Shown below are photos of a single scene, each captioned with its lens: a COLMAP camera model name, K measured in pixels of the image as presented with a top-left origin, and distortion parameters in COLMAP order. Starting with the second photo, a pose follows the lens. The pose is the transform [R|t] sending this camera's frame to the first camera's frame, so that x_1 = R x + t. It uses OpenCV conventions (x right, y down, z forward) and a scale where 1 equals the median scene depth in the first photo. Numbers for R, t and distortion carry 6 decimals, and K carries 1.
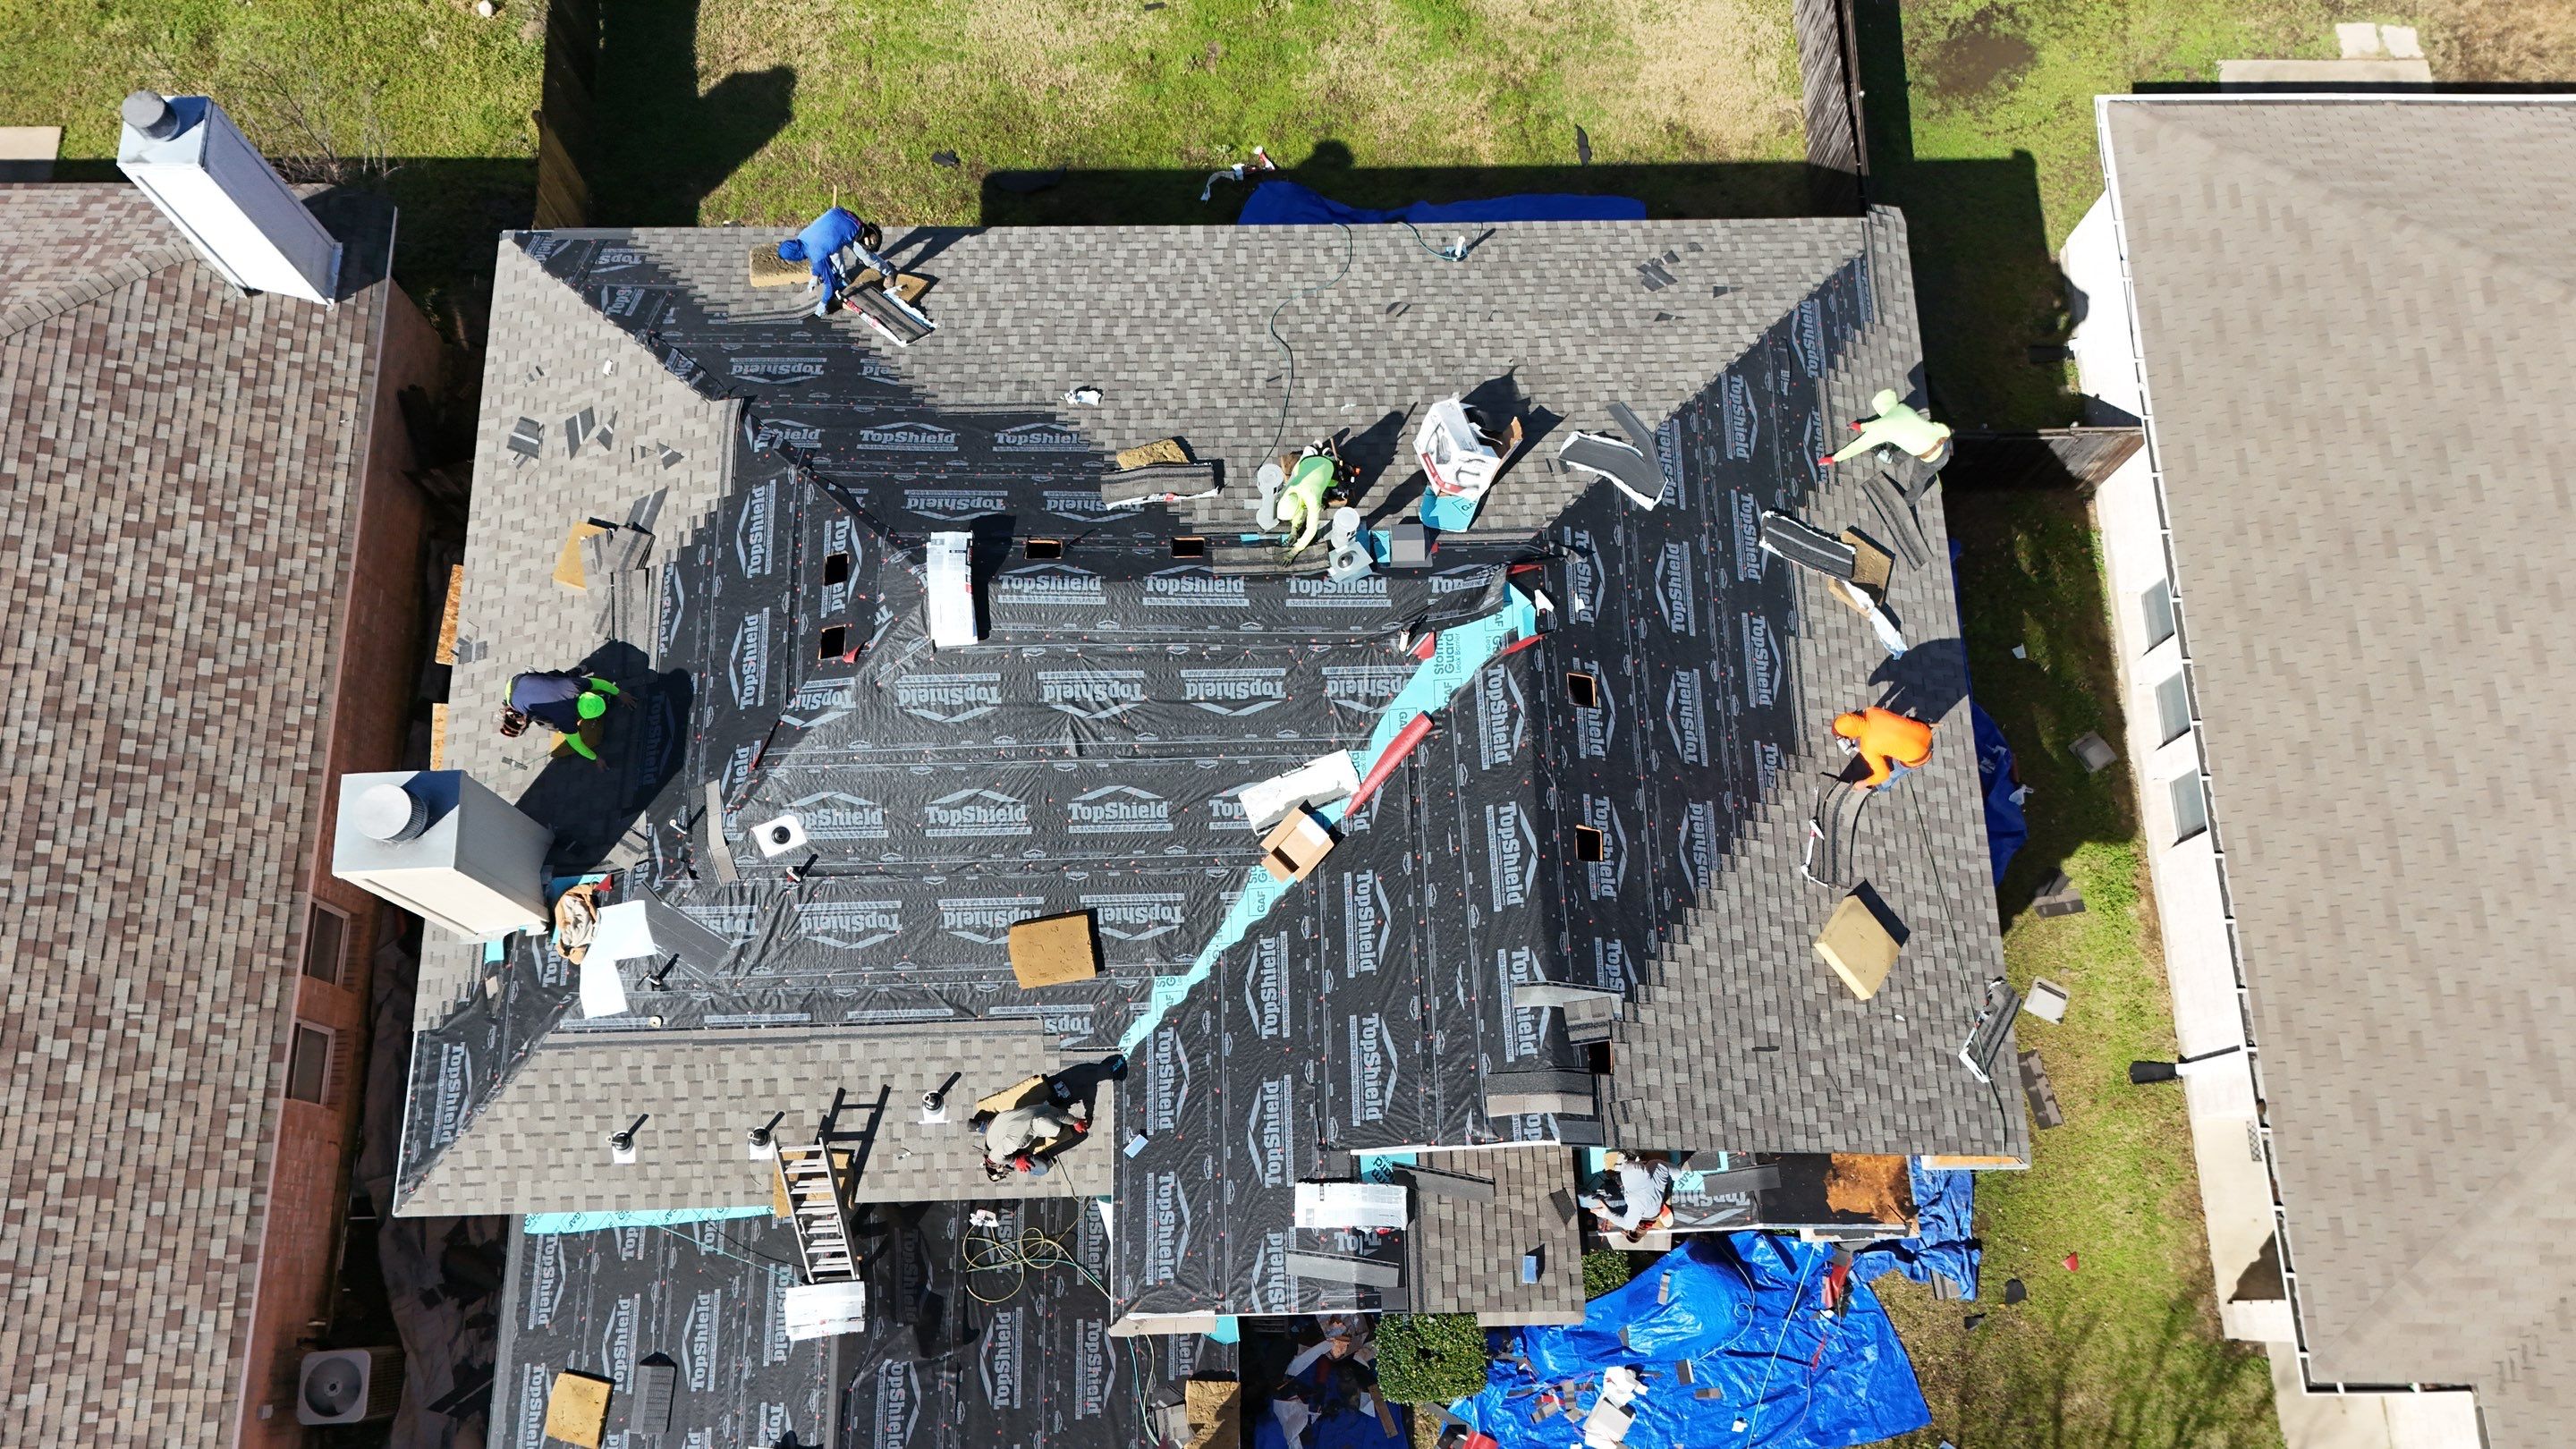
lens RADIAL K [[1872.1, 0, 1292.8], [0, 1872.1, 719.4], [0, 0, 1]] dist [0.101736, -0.099384]
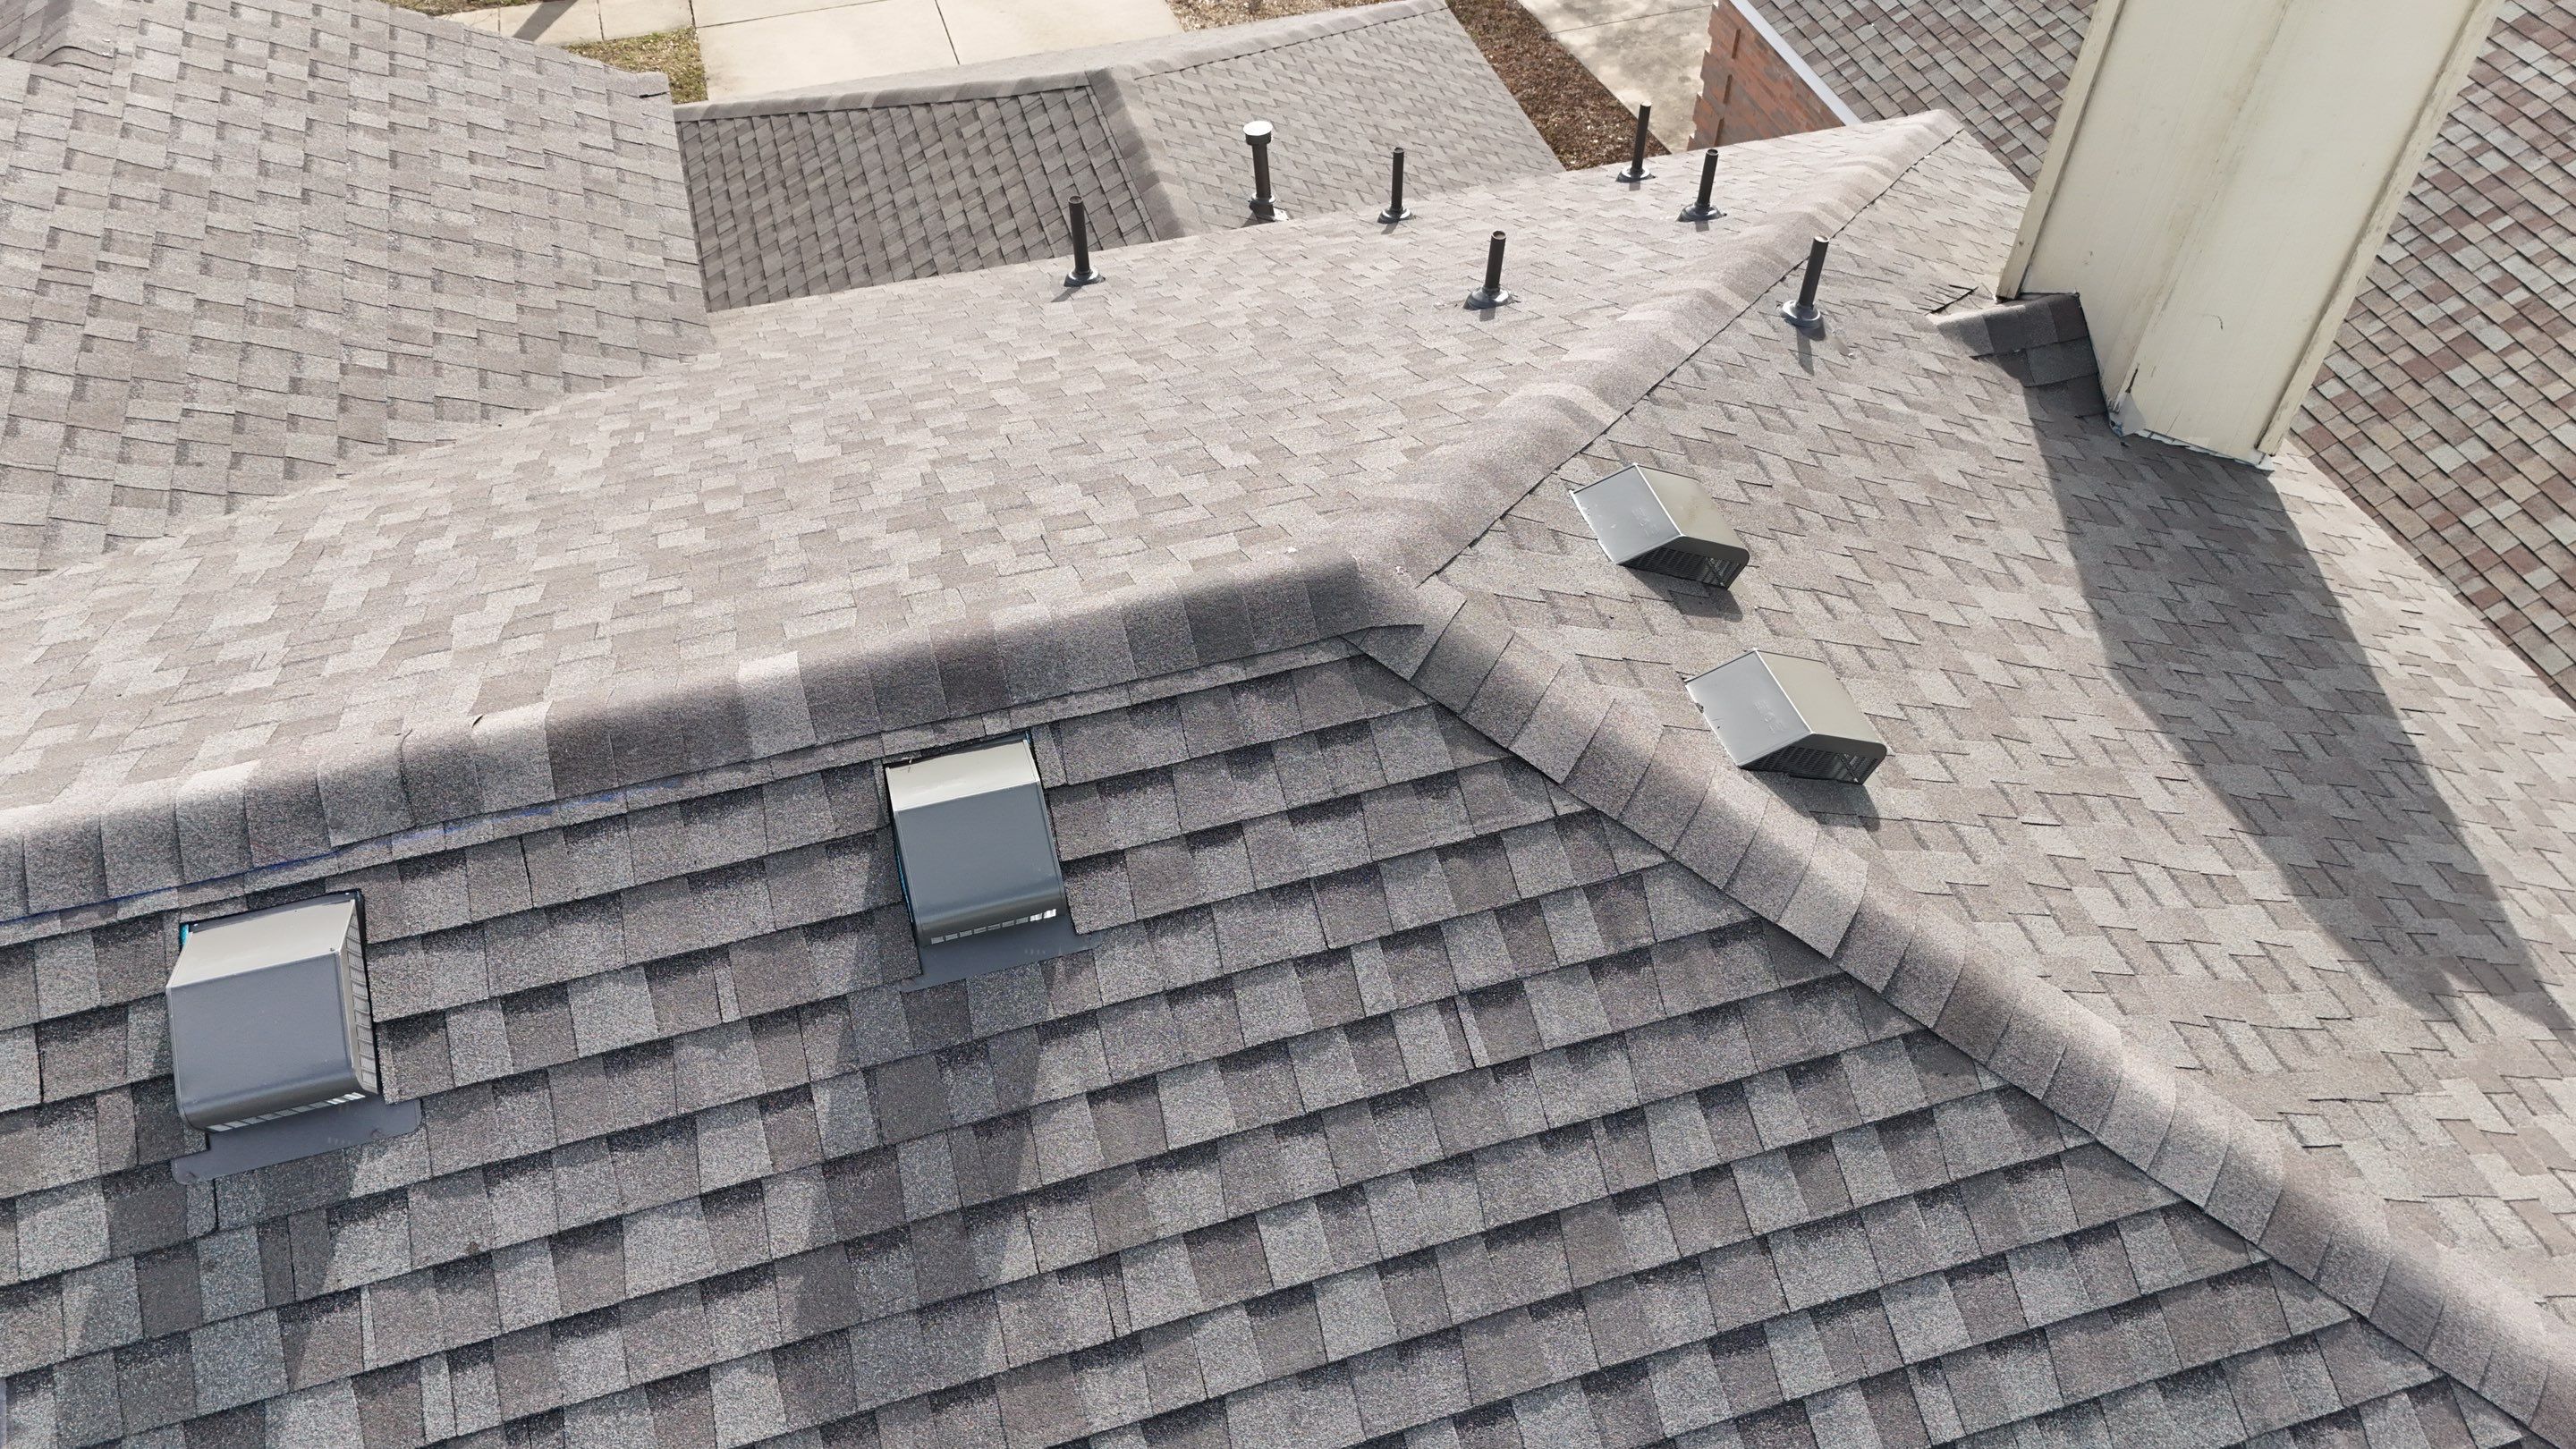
lens RADIAL K [[1881.6, 0, 1289.1], [0, 1881.6, 716.3], [0, 0, 1]] dist [0.103229, -0.101501]
pose [[-0.964227, 0.173806, -0.200144, -0.104062], [-0.260301, -0.478149, 0.838818, -0.232021], [0.050093, 0.860909, 0.506286, 0.713694]]
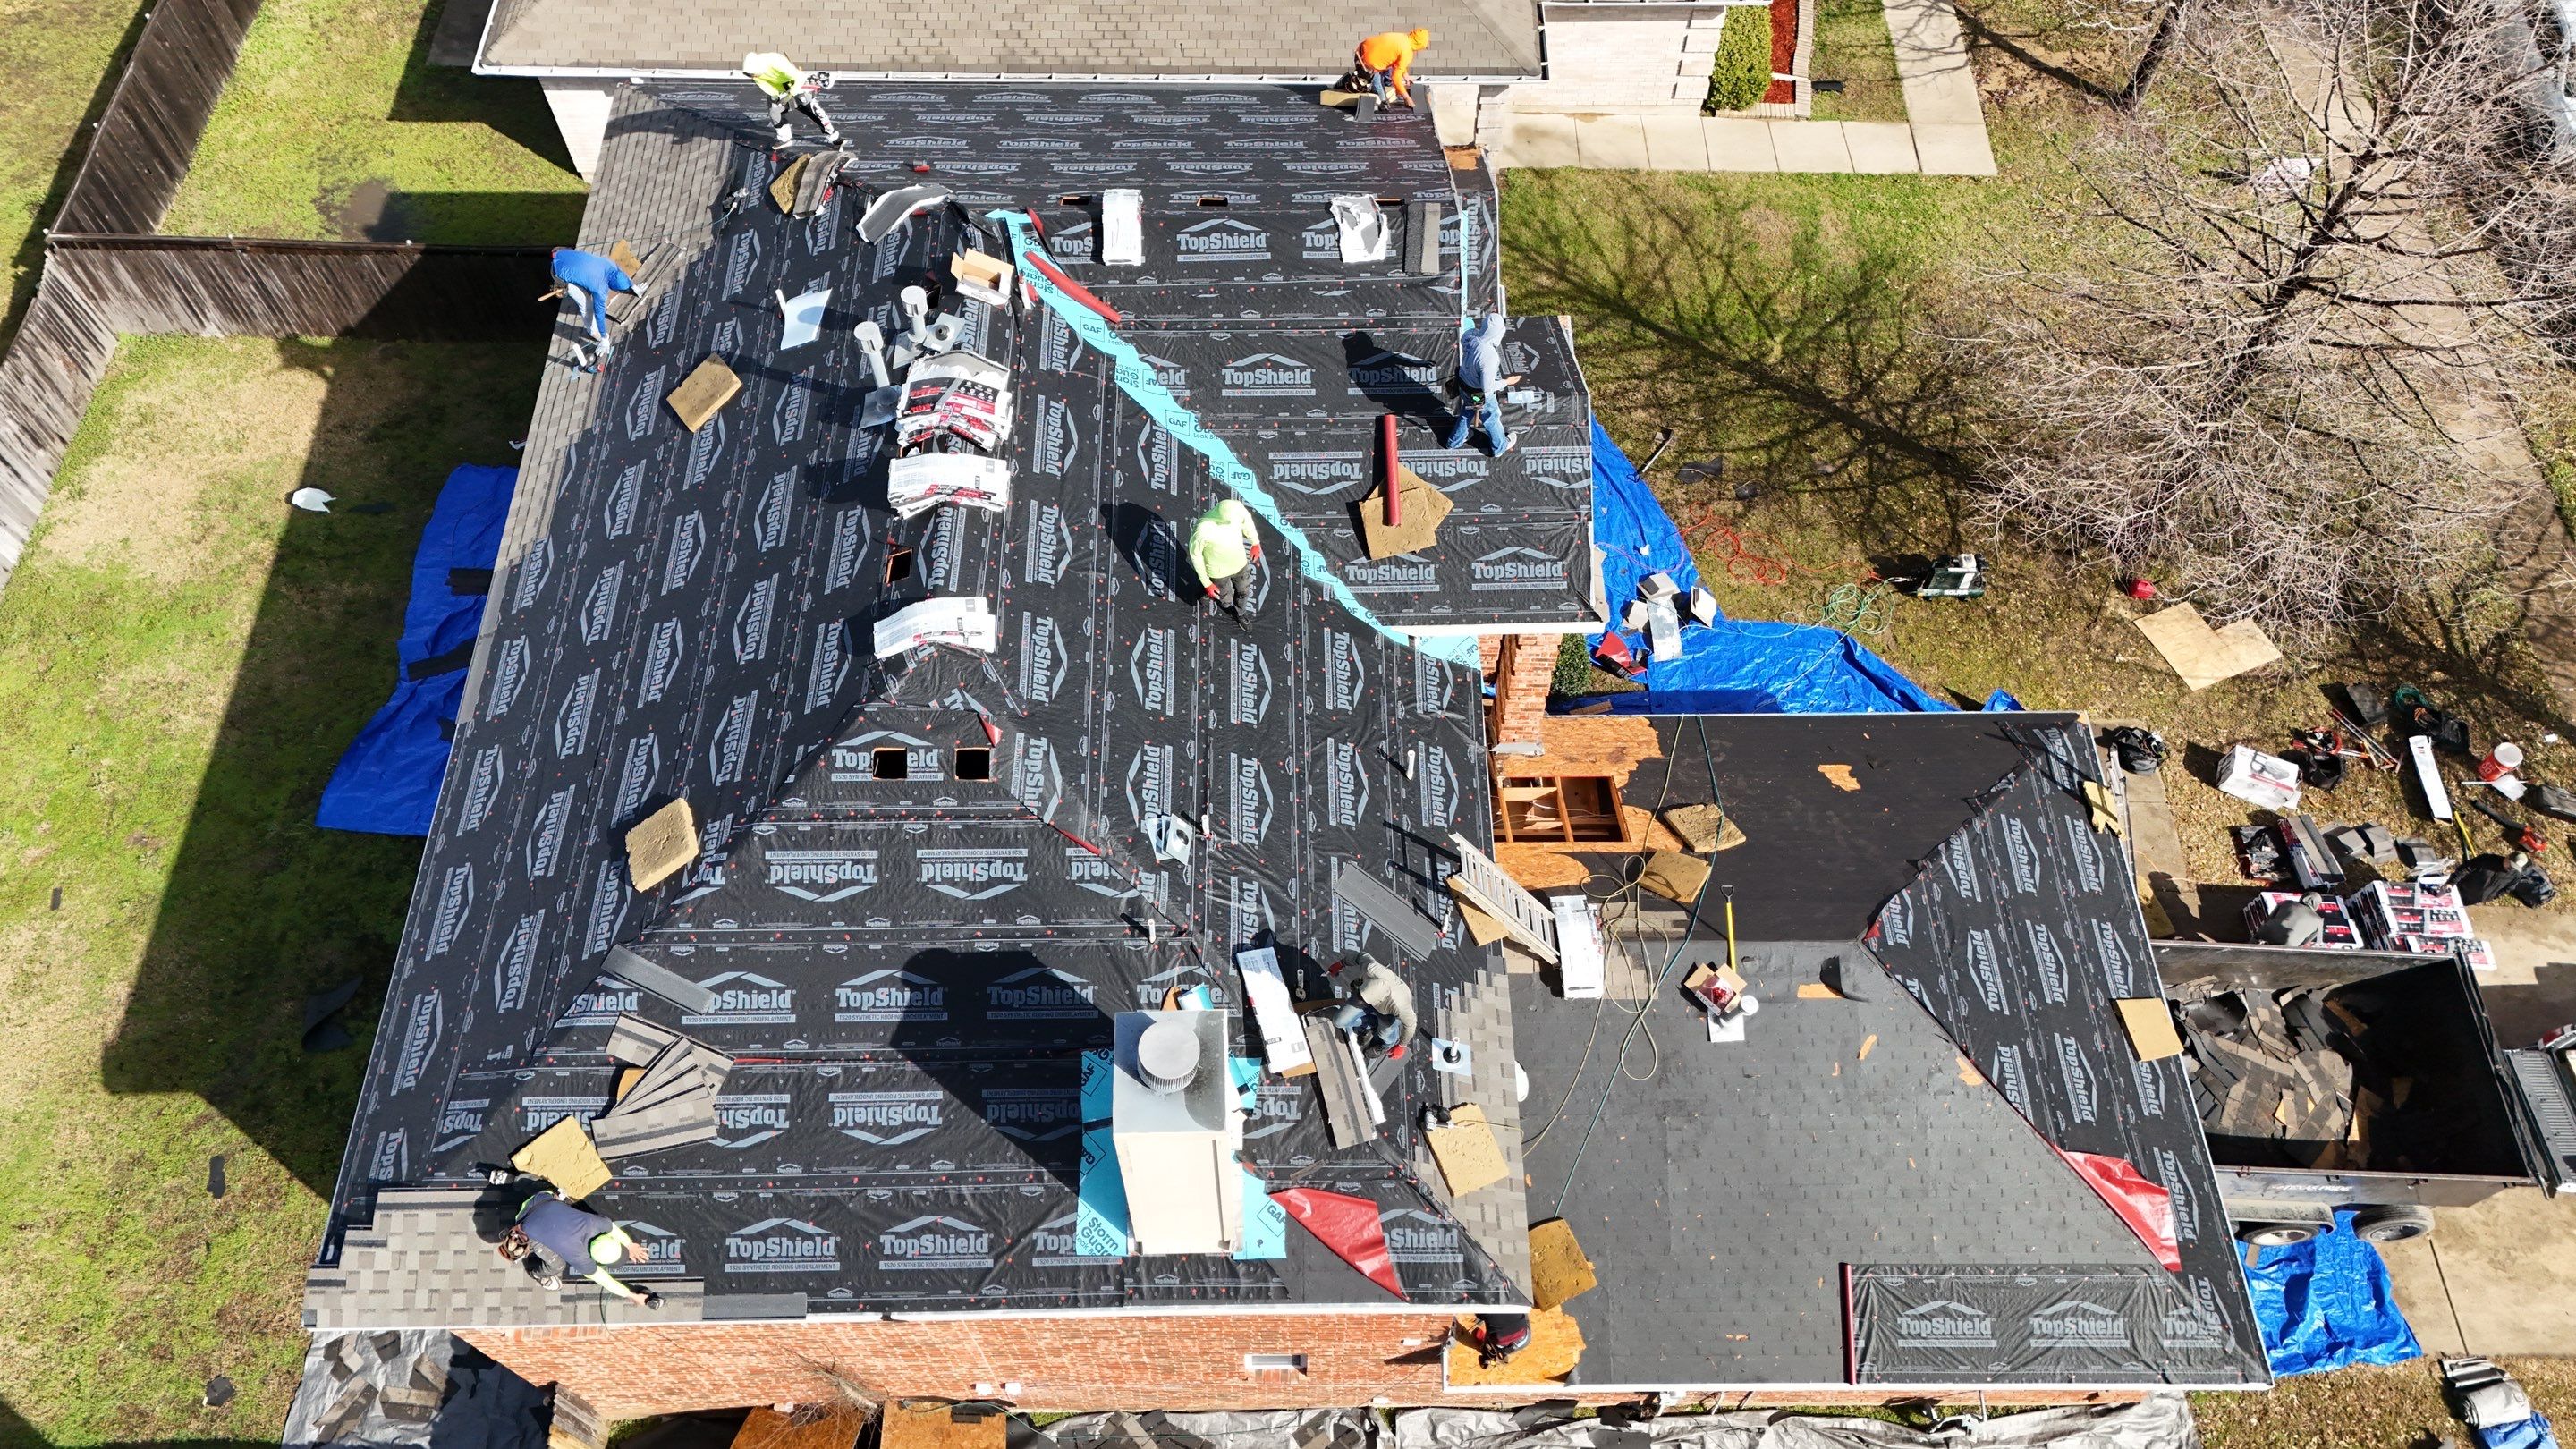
lens RADIAL K [[1881.6, 0, 1289.1], [0, 1881.6, 716.3], [0, 0, 1]] dist [0.103229, -0.101501]
pose [[0.013360, -0.863656, 0.503905, -0.579964], [0.954060, 0.161865, 0.252129, -0.109779], [-0.299317, 0.477387, 0.826142, 0.116719]]
